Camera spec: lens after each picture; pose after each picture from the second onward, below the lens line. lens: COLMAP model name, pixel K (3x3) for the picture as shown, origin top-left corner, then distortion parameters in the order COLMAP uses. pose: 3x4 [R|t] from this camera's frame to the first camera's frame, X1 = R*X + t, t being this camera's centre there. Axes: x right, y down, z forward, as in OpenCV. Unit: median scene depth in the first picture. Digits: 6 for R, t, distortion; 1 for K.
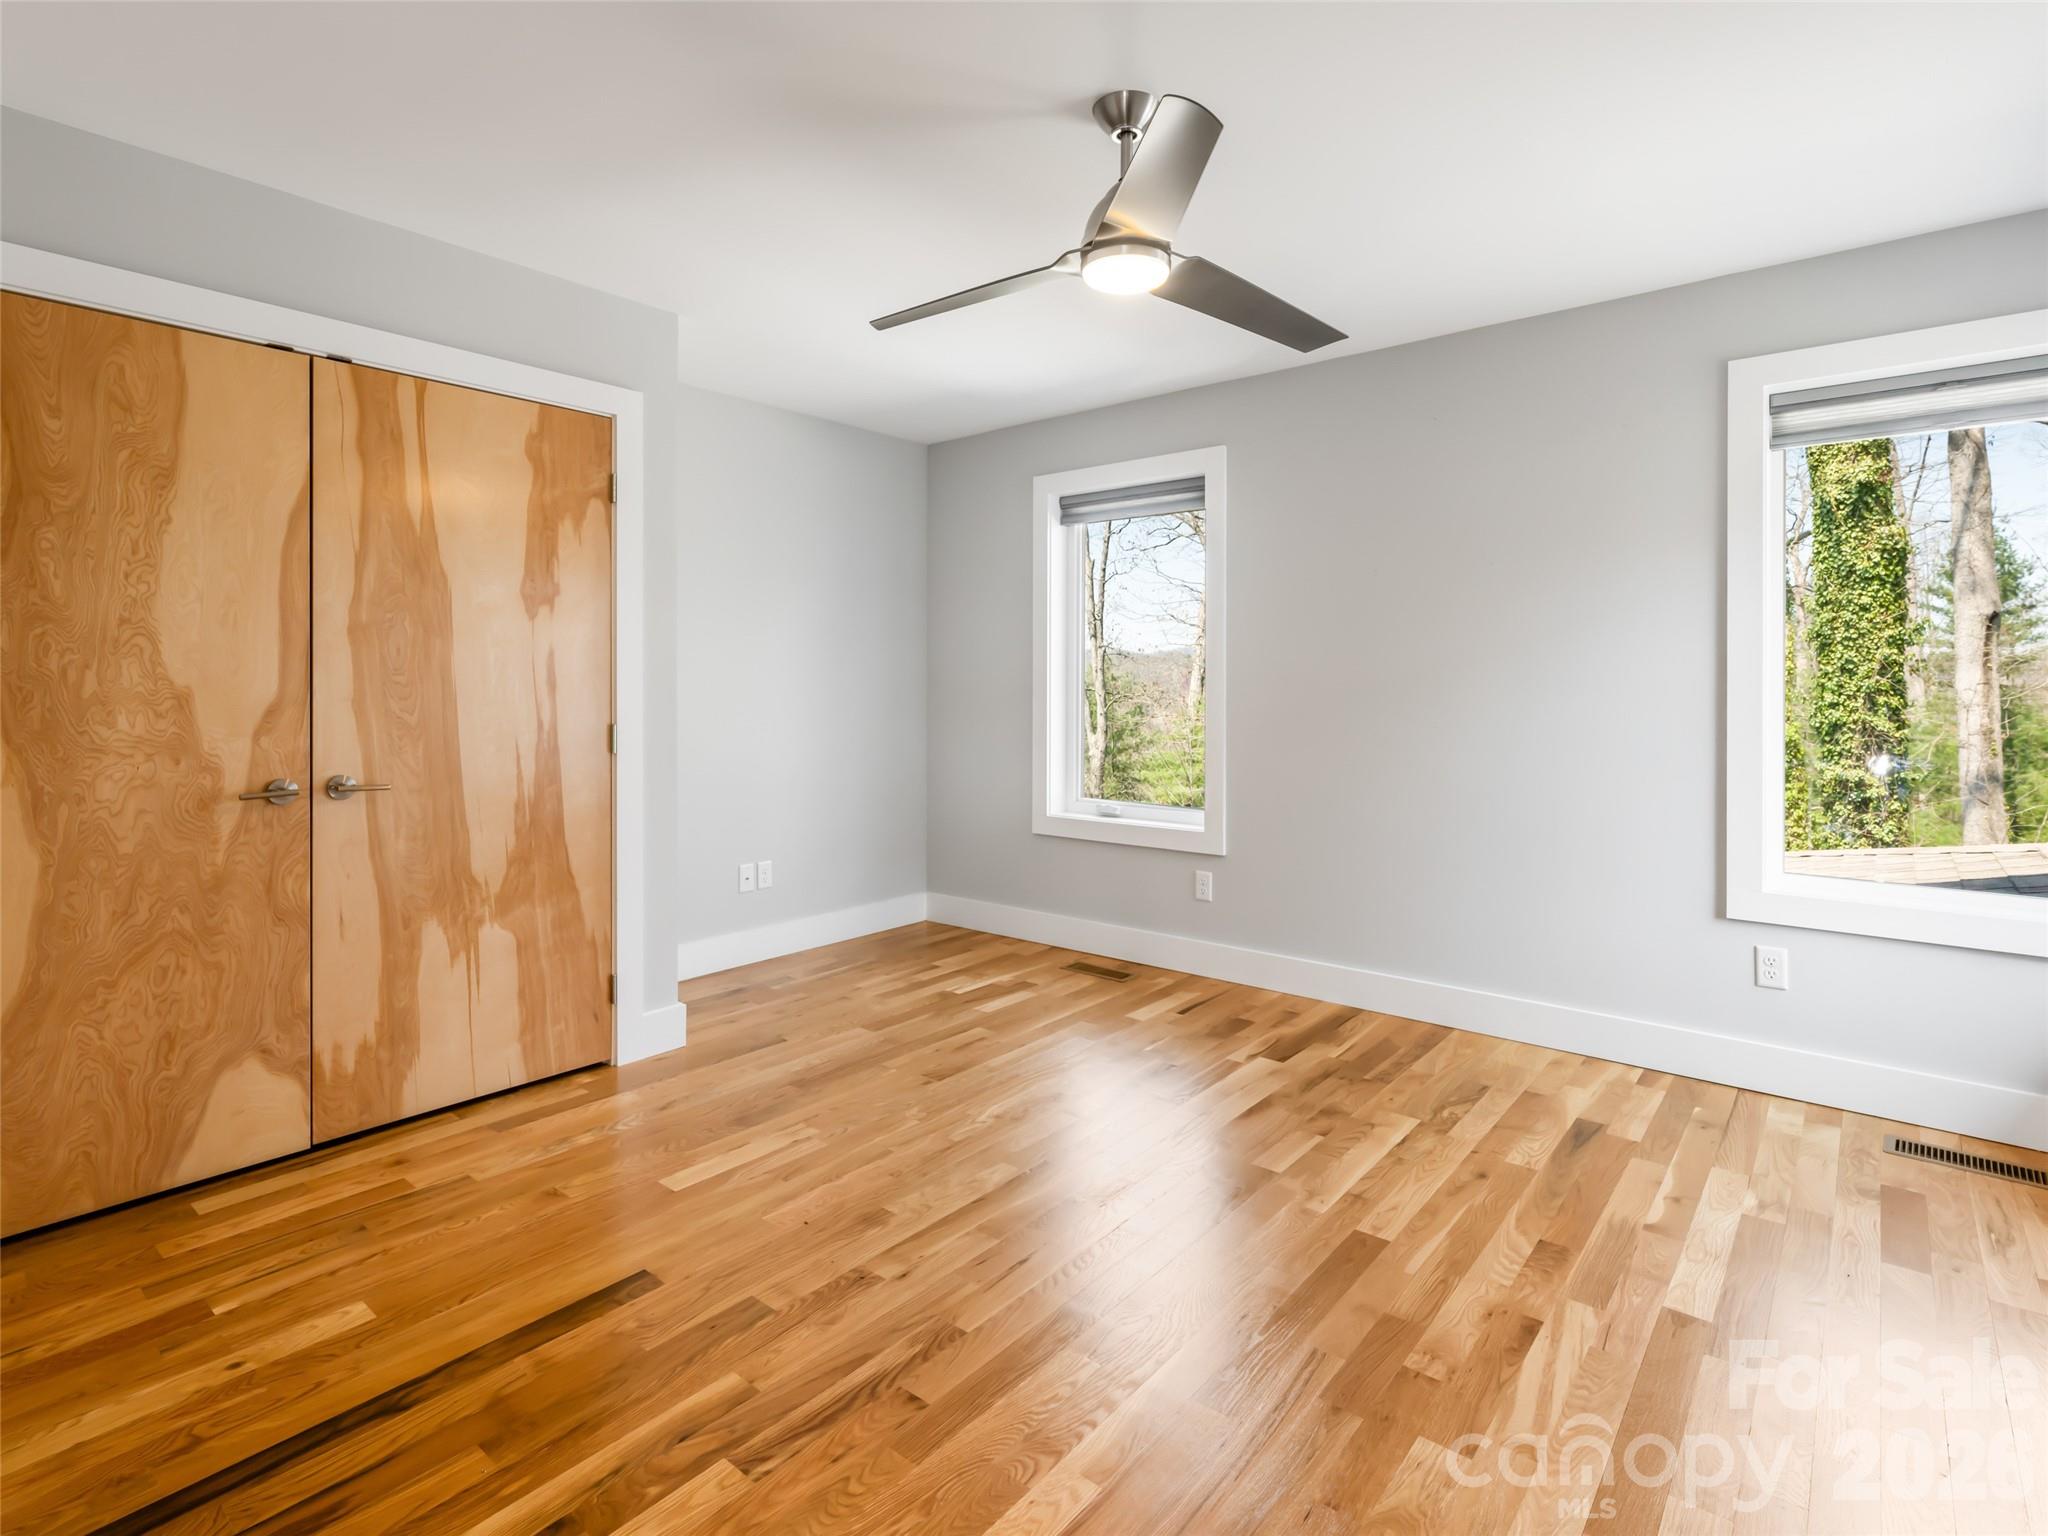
lens RADIAL K [[1009.4, 0, 1022.6], [0, 1009.4, 754.3], [0, 0, 1]] dist [-0.000888, -0.000479]
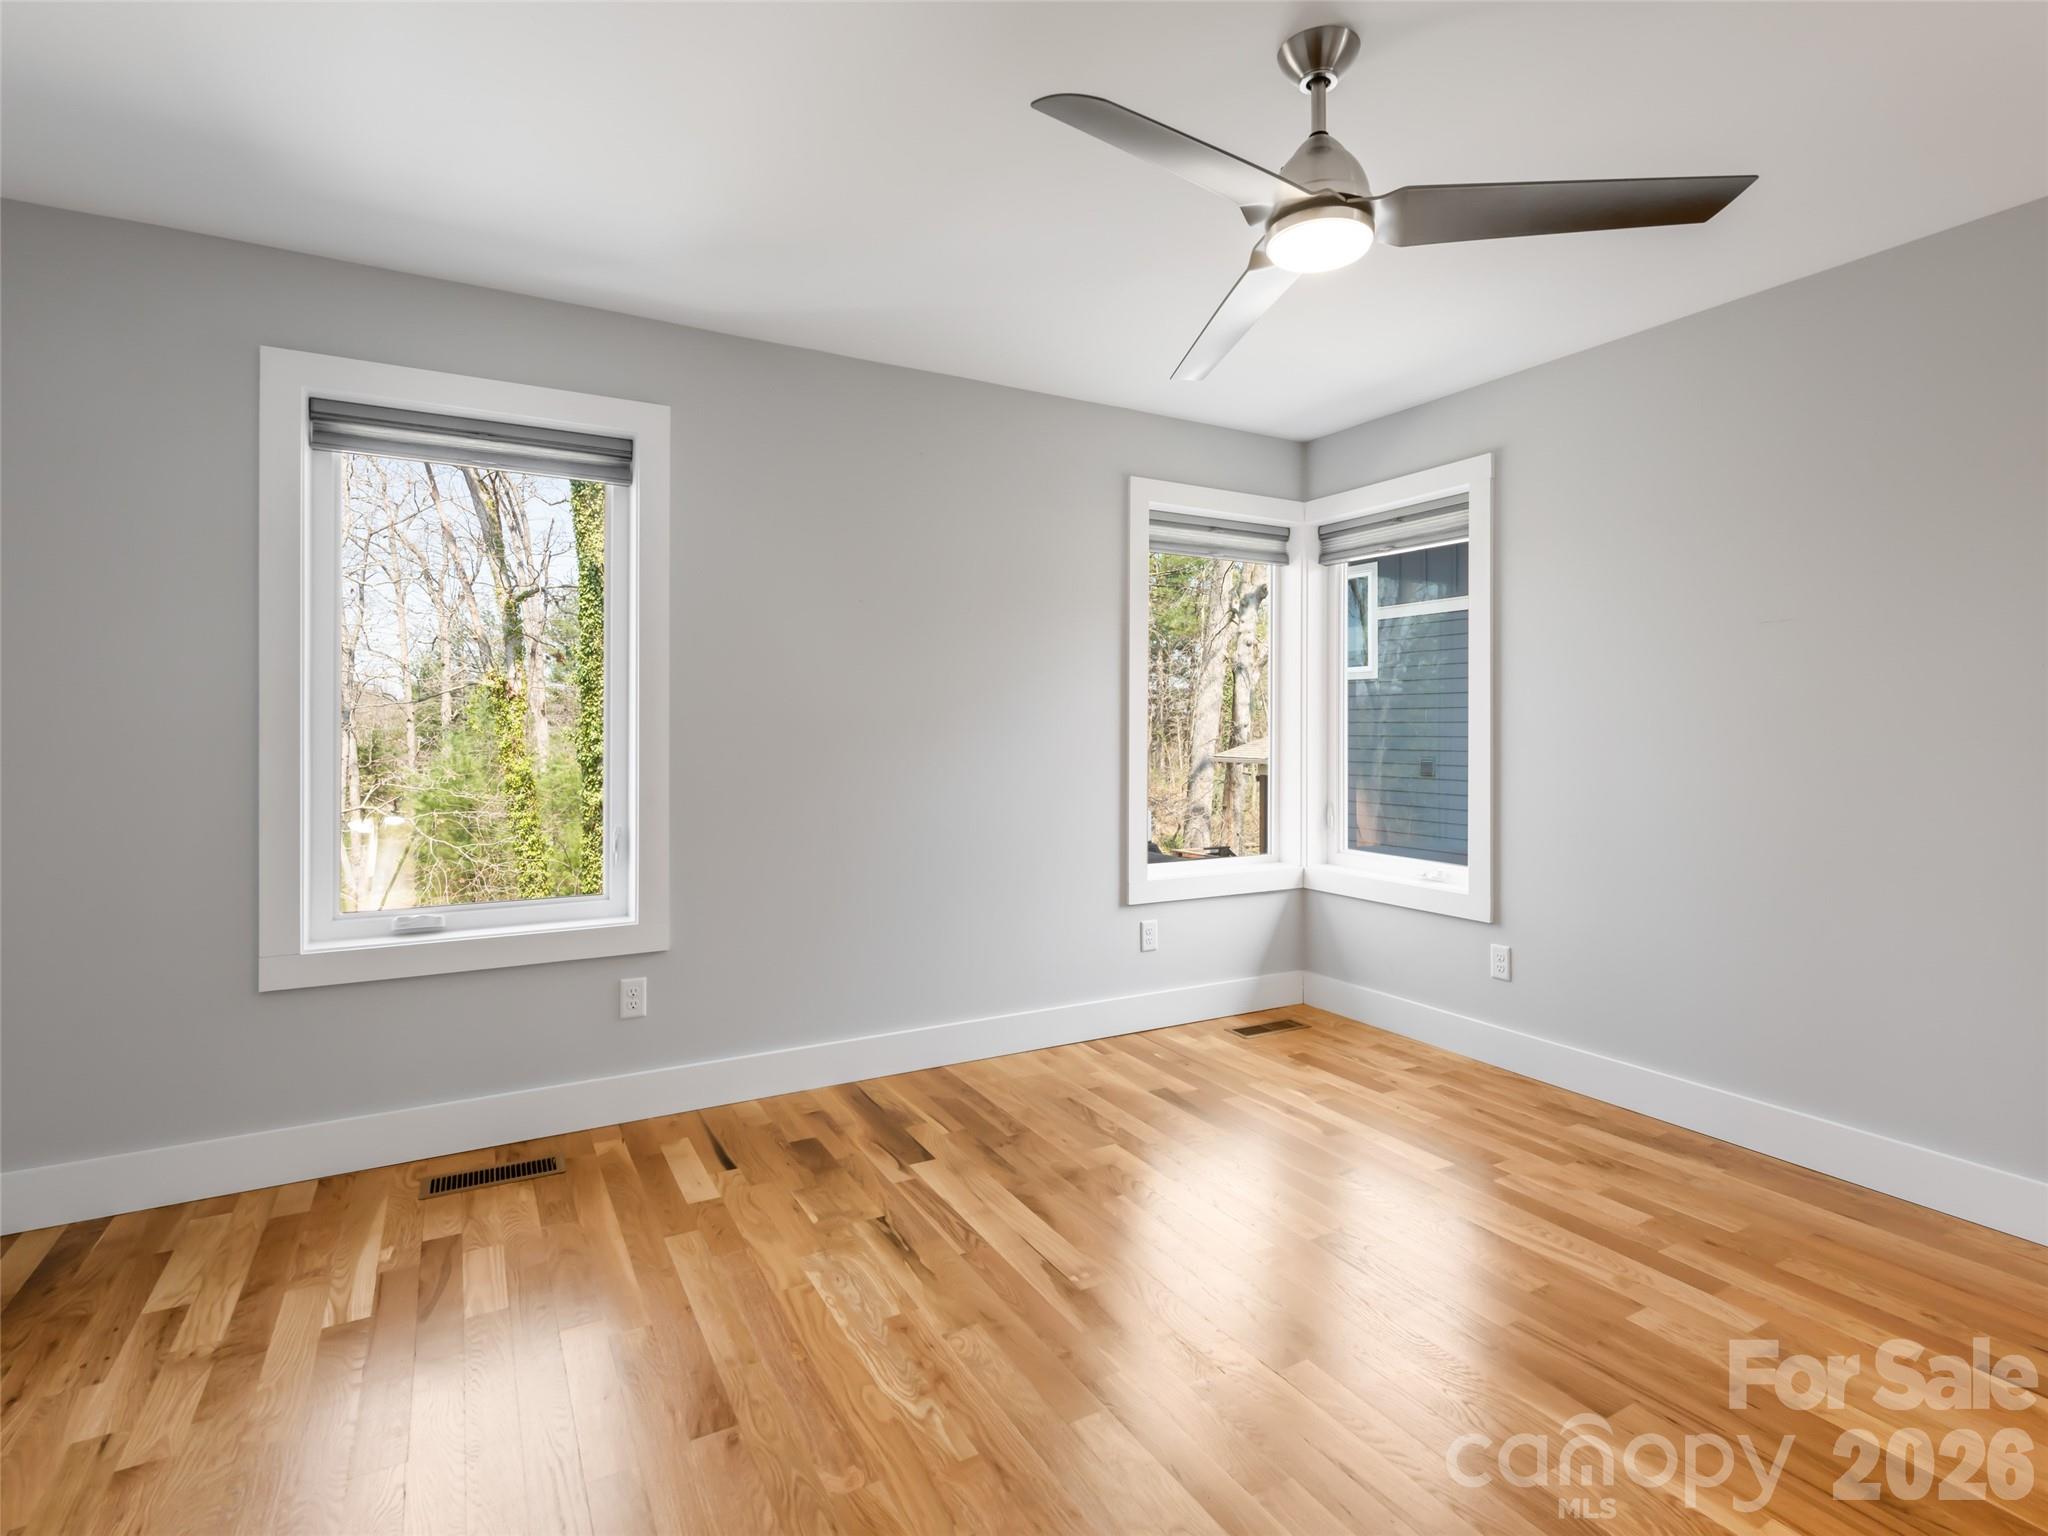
lens RADIAL K [[1009.4, 0, 1023.3], [0, 1009.4, 769.7], [0, 0, 1]] dist [-0.000888, -0.000479]
pose [[0.361466, -0.040446, 0.931507, -0.106900], [0.061181, 0.997934, 0.019590, -0.008648], [-0.930376, 0.049910, 0.363194, 0.125187]]
